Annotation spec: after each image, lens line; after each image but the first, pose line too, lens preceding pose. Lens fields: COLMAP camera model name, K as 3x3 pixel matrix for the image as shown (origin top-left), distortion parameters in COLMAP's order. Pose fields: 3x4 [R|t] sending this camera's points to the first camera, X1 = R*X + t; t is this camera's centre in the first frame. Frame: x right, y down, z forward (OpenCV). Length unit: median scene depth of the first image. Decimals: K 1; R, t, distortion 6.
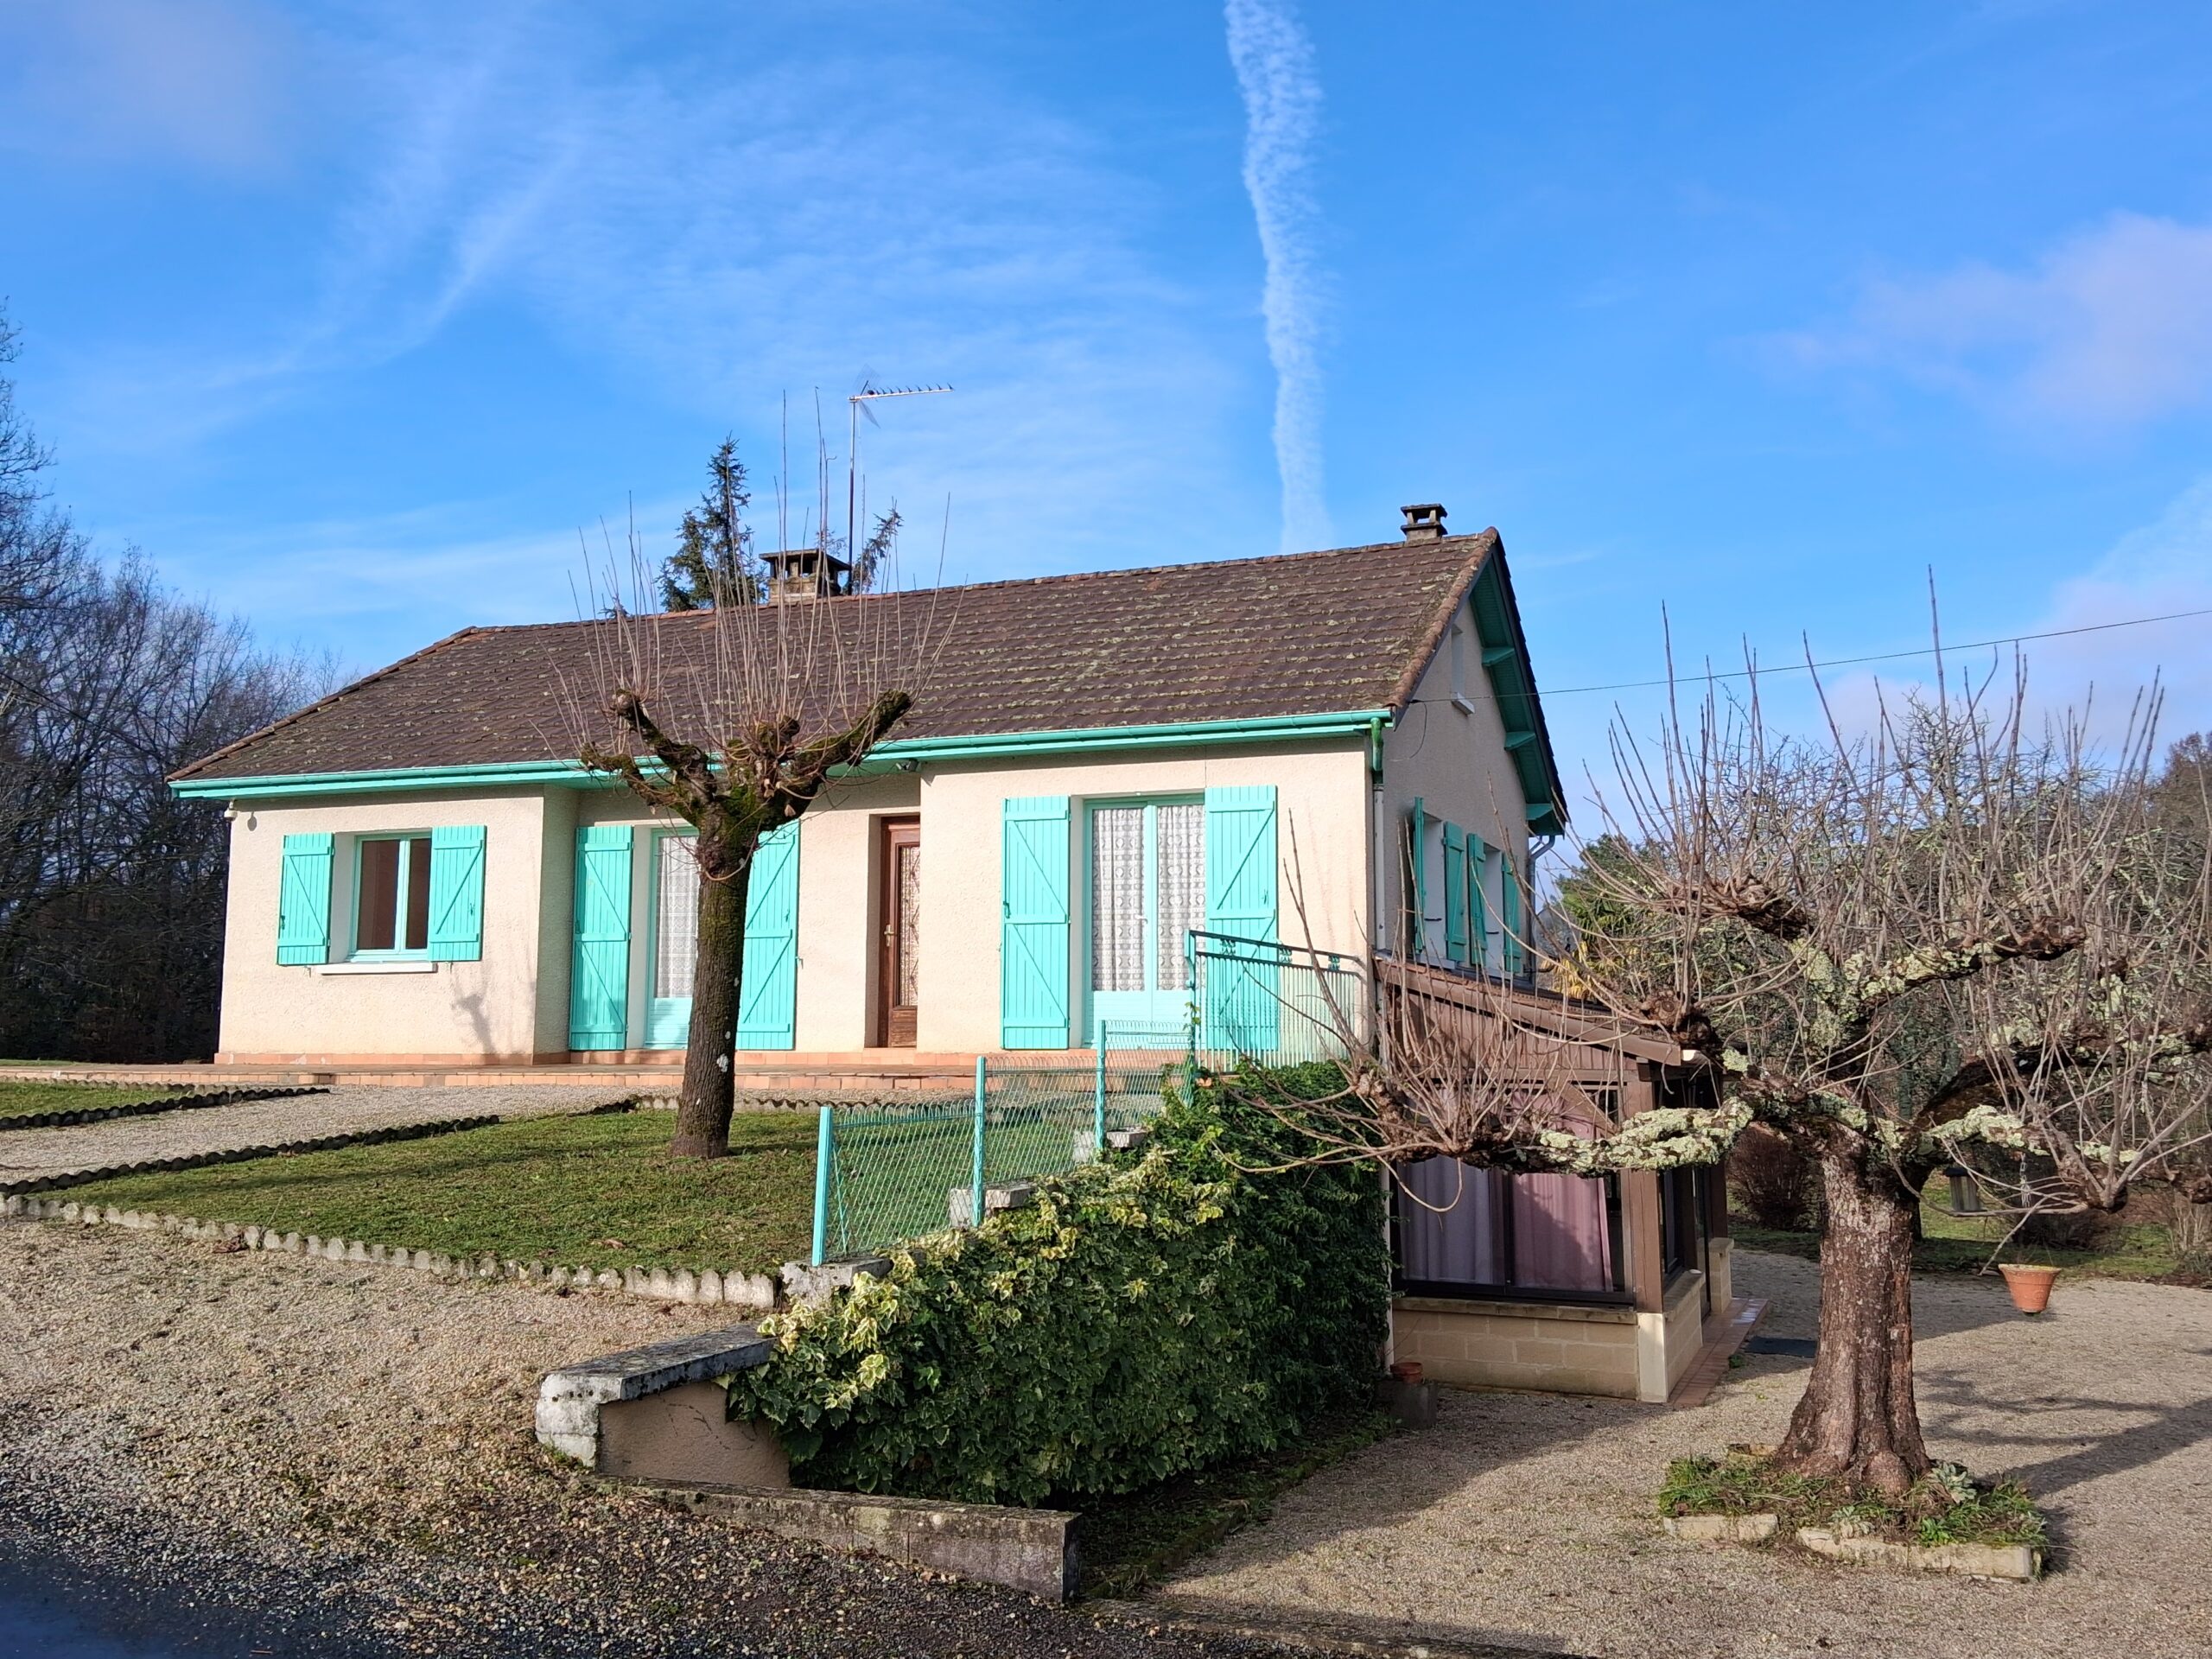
lens RADIAL K [[1937.7, 0, 1108.2], [0, 1937.7, 828.7], [0, 0, 1]] dist [0.050200, -0.010375]
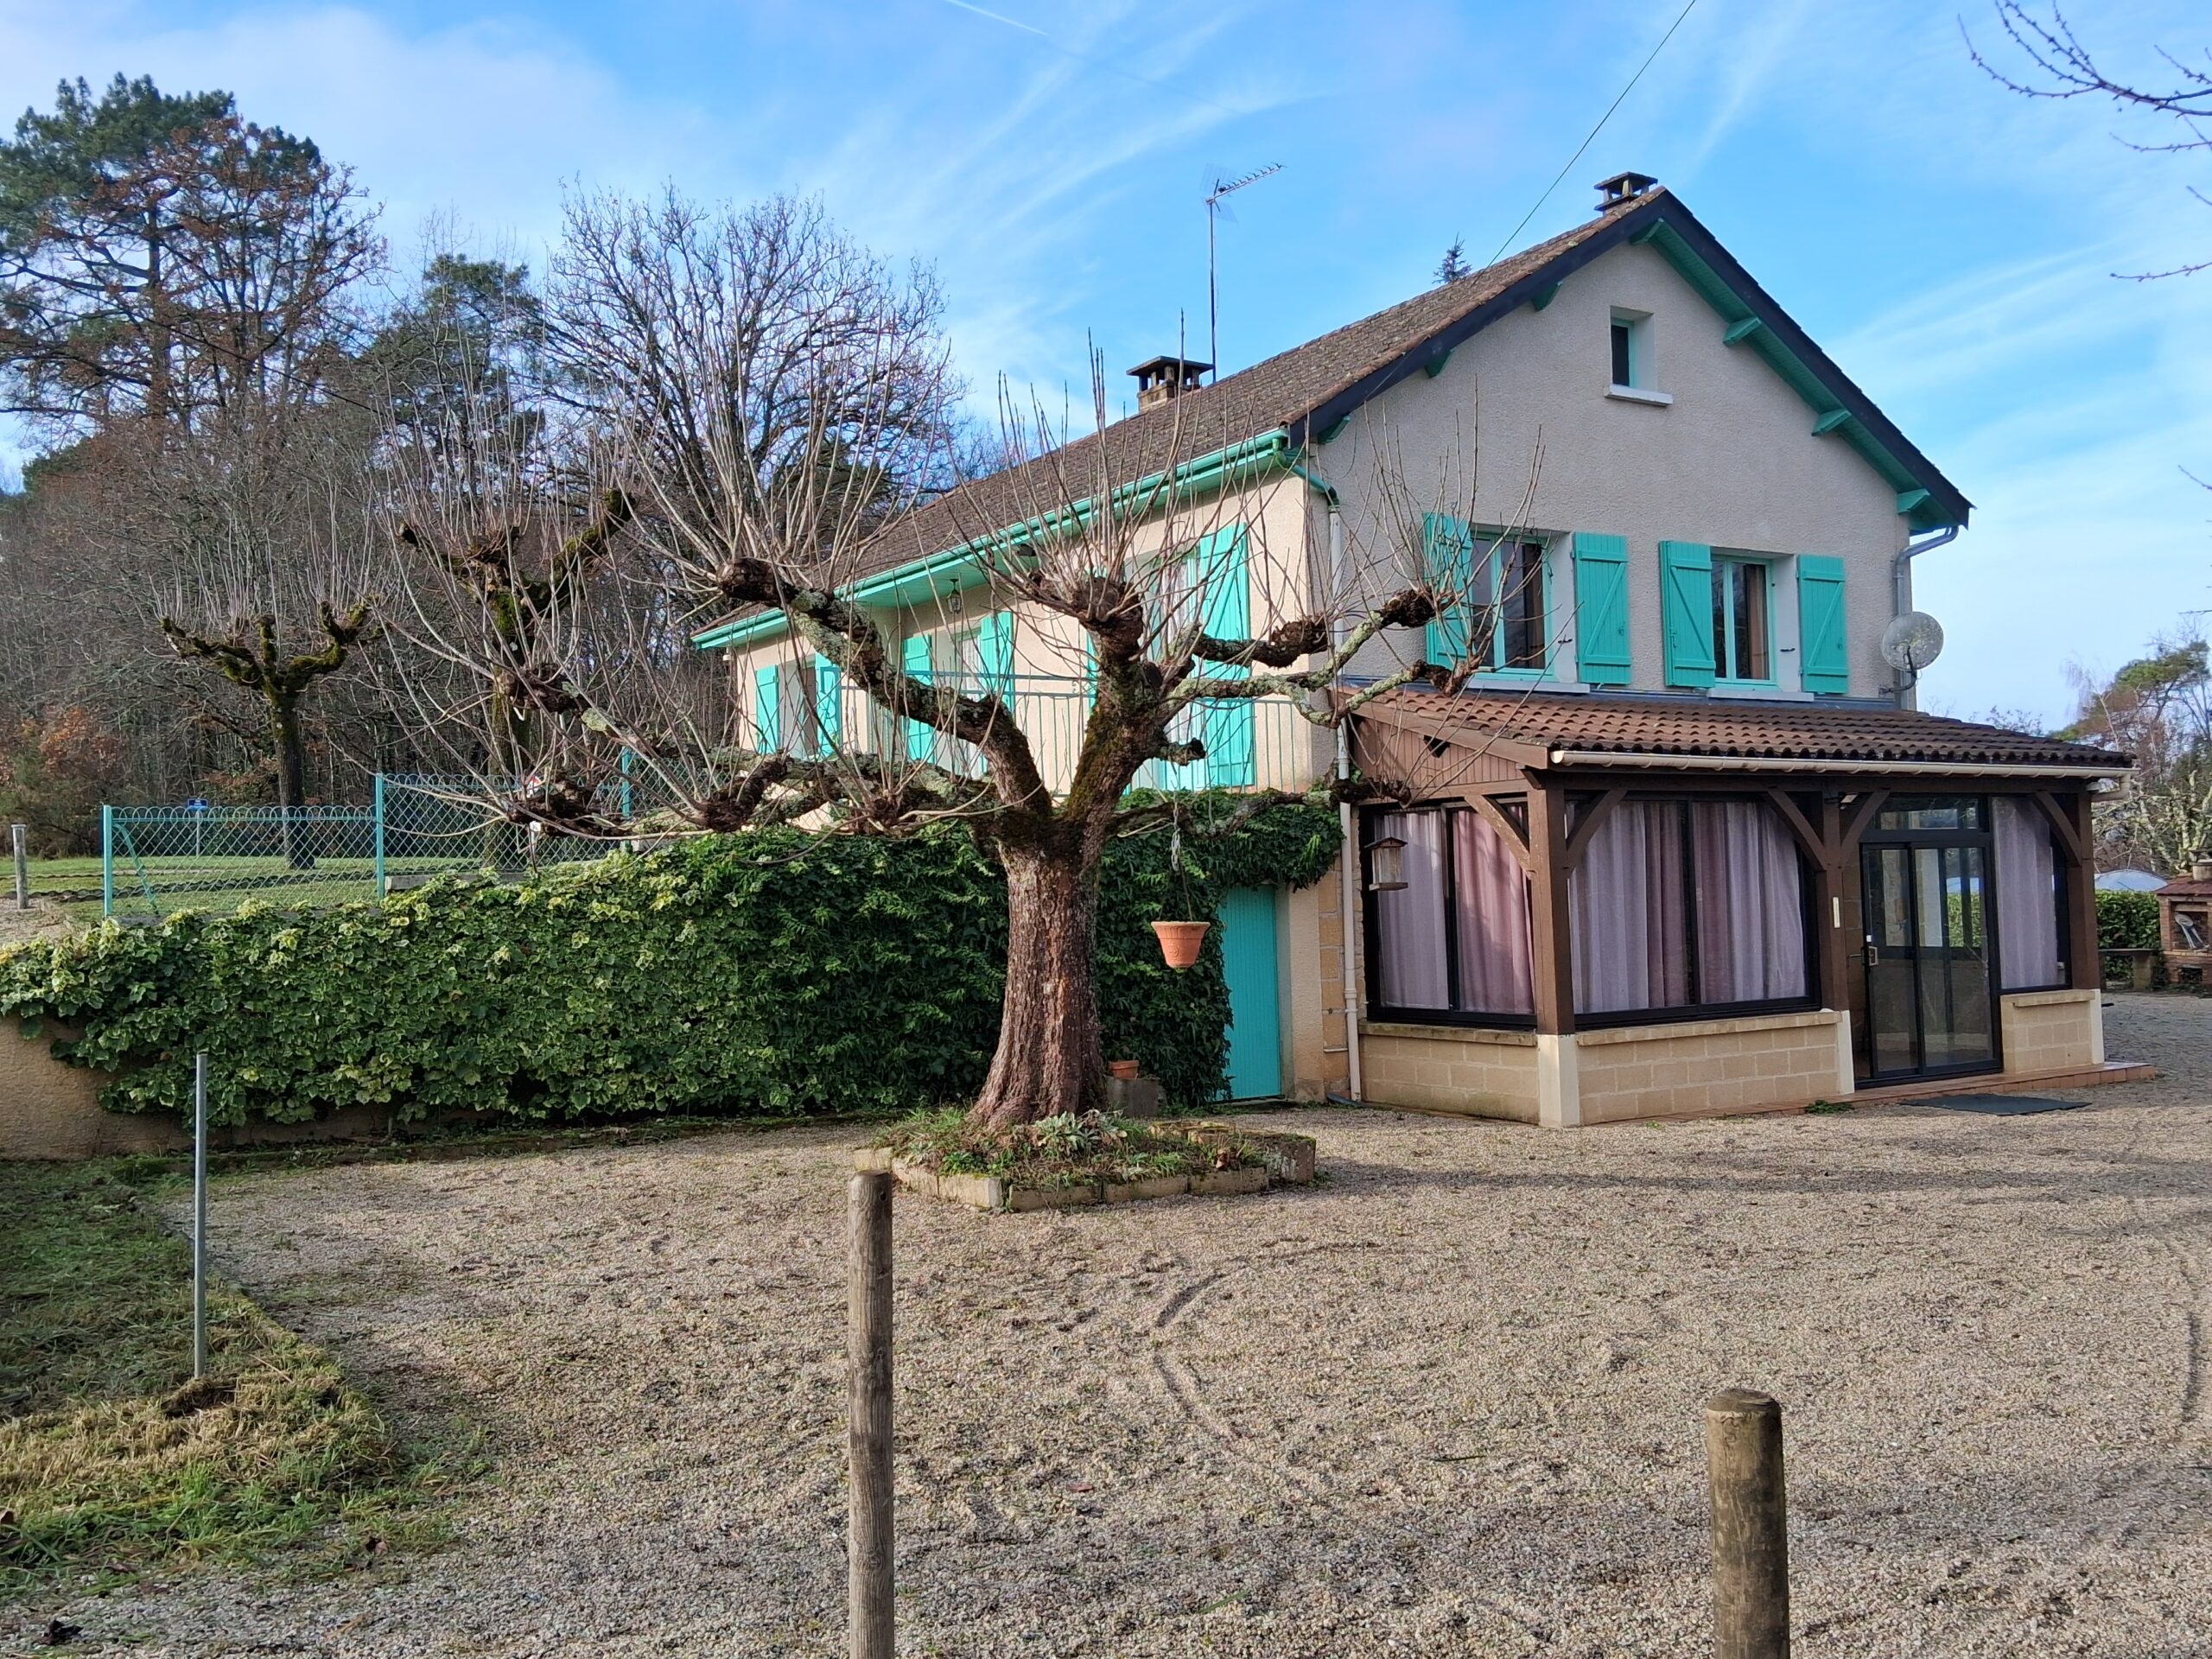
lens RADIAL K [[1937.7, 0, 1100.5], [0, 1937.7, 846.3], [0, 0, 1]] dist [0.050200, -0.010375]
pose [[0.809221, -0.043845, -0.585866, 0.536531], [0.098316, 0.993255, 0.061465, 0.067175], [0.579220, -0.107339, 0.808073, 0.115142]]
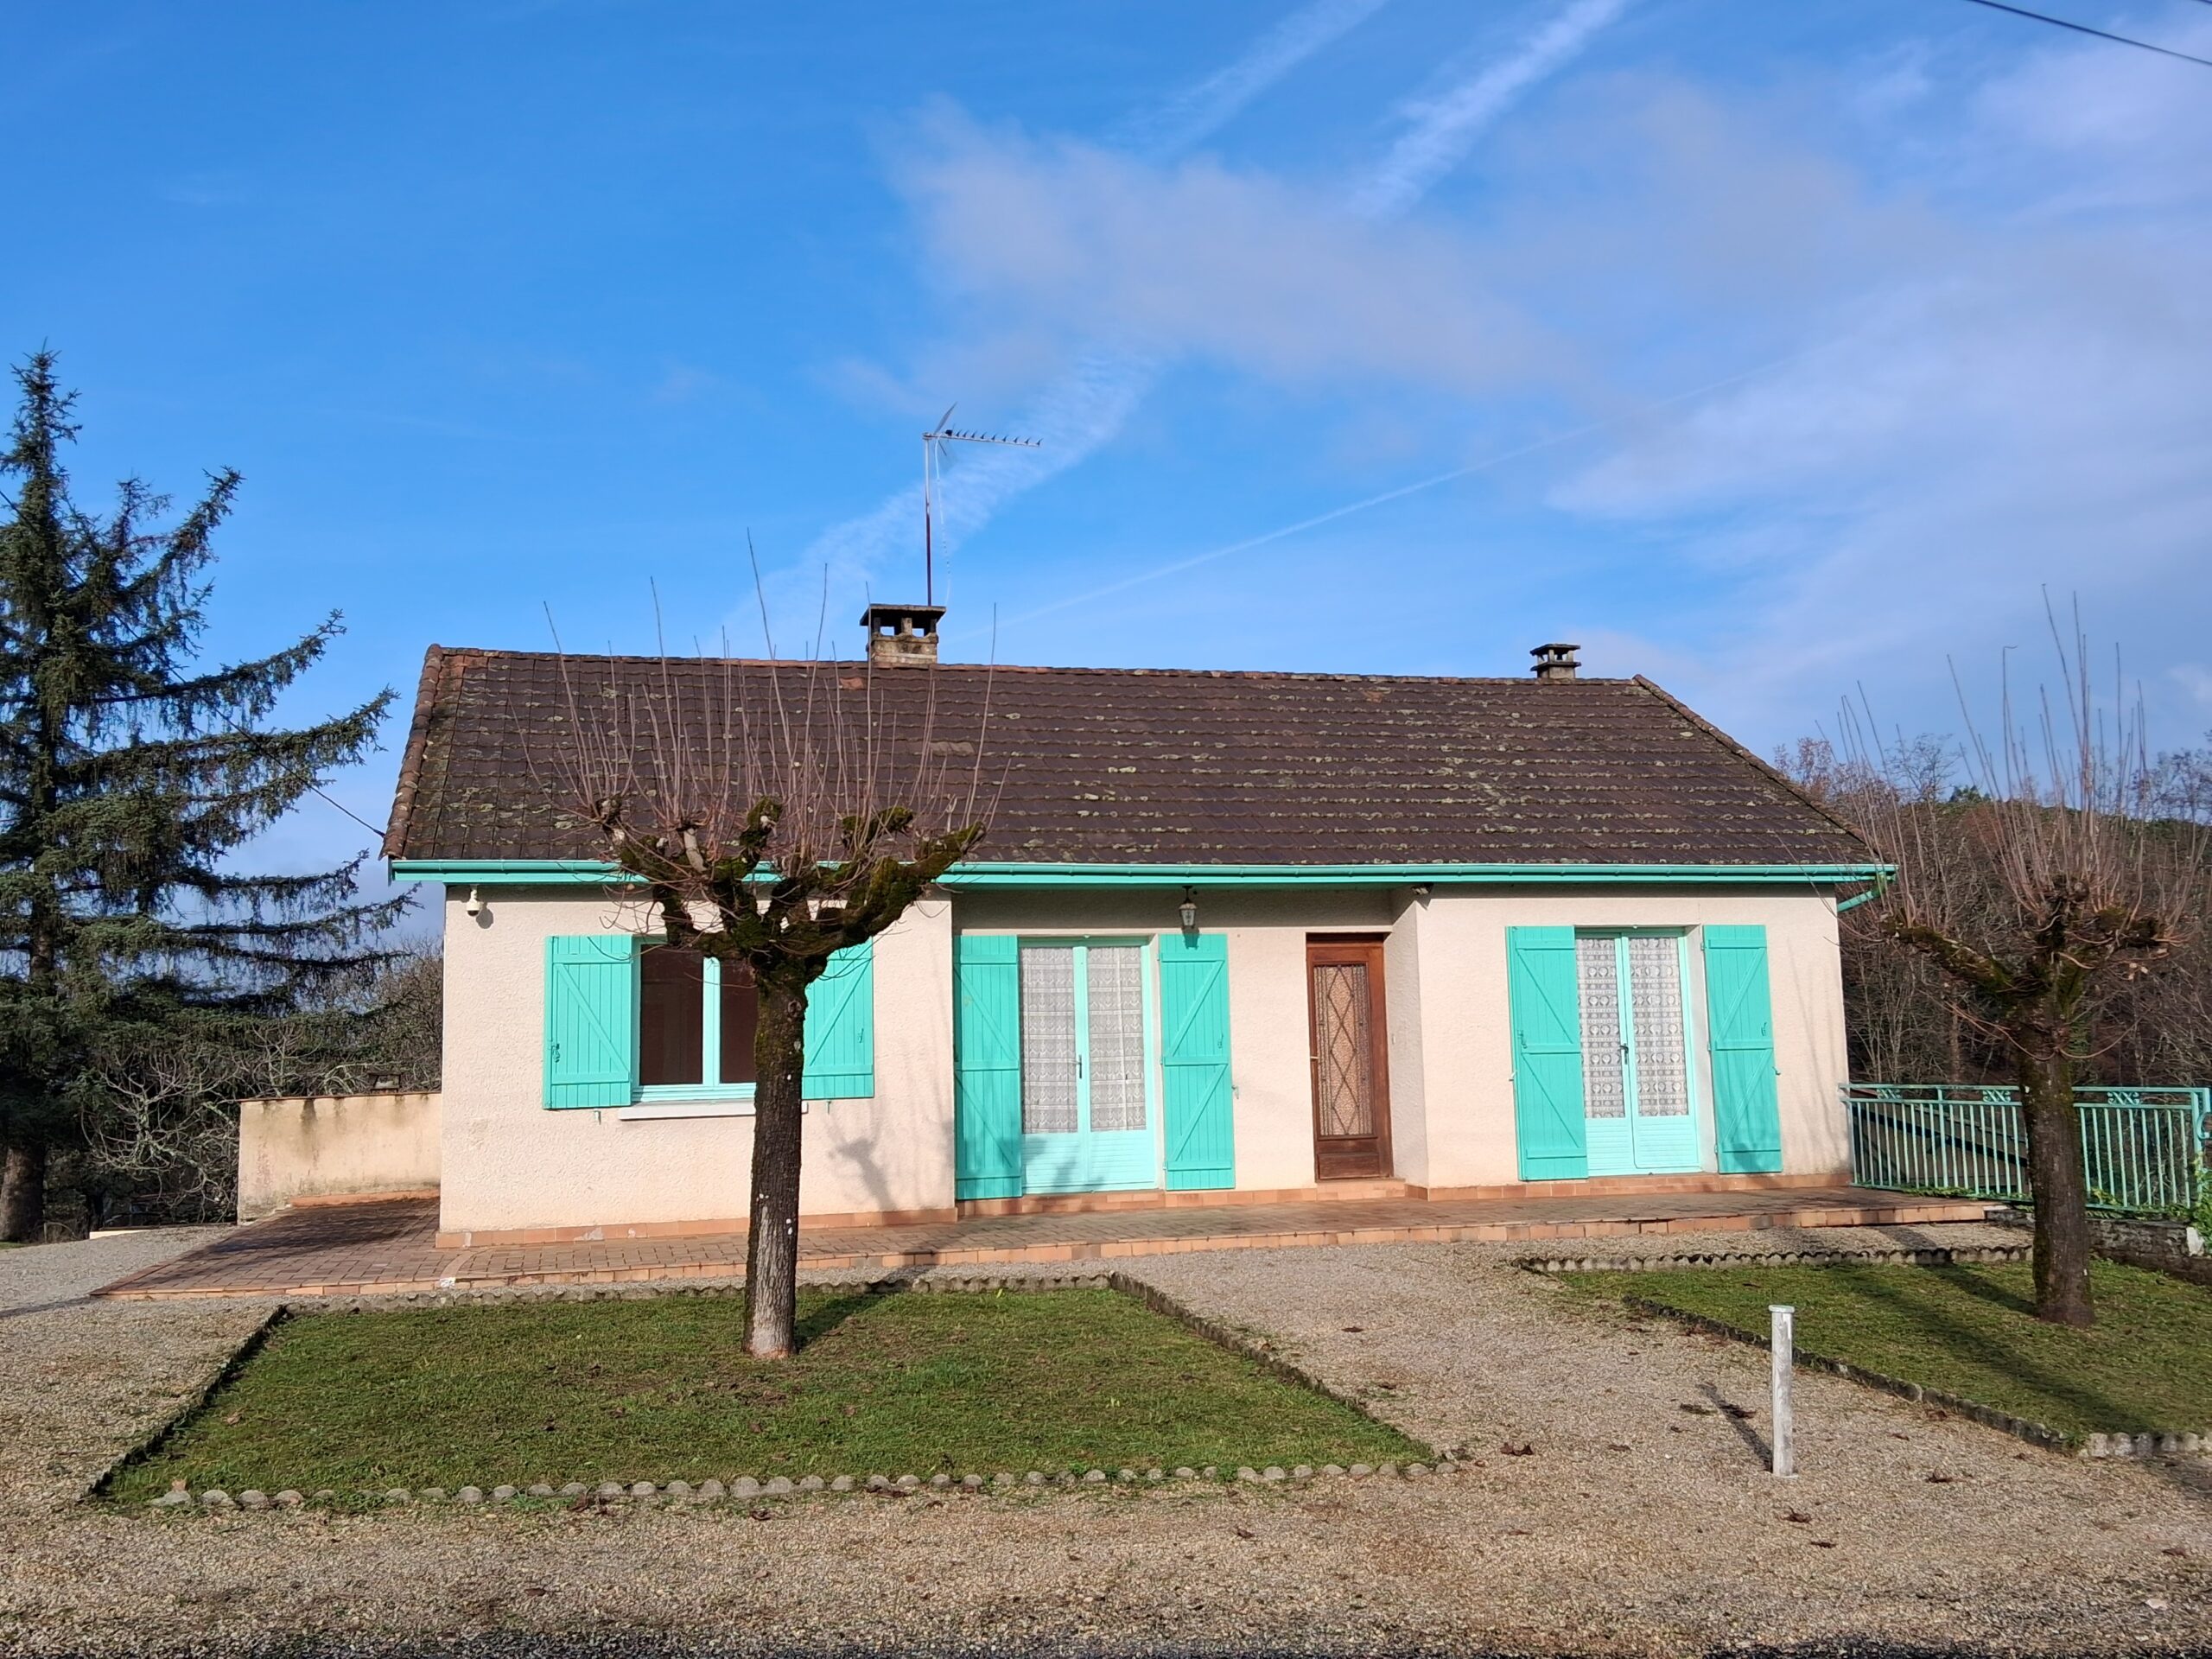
lens RADIAL K [[2055.8, 0, 1101.9], [0, 2055.8, 822.8], [0, 0, 1]] dist [0.038553, 0.000000]
pose [[0.803155, 0.046742, 0.593934, -0.763971], [-0.040499, 0.998895, -0.023847, -0.031473], [-0.594393, -0.004901, 0.804160, 0.243755]]
